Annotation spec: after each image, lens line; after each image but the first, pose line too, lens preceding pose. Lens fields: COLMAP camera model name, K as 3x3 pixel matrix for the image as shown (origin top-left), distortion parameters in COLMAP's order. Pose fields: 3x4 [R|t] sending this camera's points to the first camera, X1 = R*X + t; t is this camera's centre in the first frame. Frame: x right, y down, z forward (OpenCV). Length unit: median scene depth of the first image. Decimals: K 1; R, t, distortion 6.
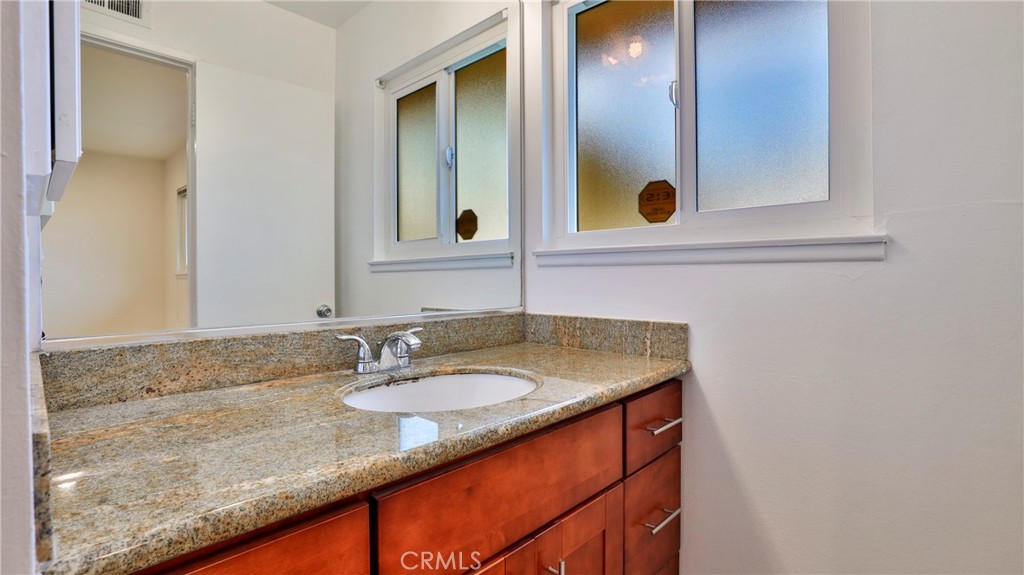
lens RADIAL K [[469.9, 0, 512.5], [0, 469.9, 285.5], [0, 0, 1]] dist [-0.034635, 0.005027]
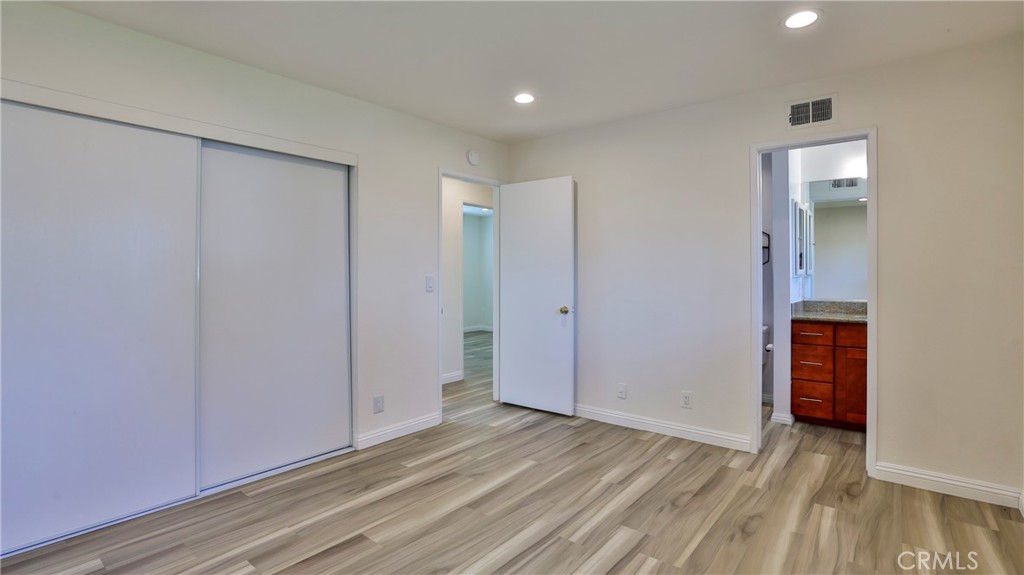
lens RADIAL K [[469.9, 0, 512.6], [0, 469.9, 282.7], [0, 0, 1]] dist [-0.034635, 0.005027]
pose [[0.066277, 0.007640, -0.997772, 3.751976], [-0.015753, 0.999854, 0.006609, -0.049458], [0.997677, 0.015280, 0.066388, -2.514558]]
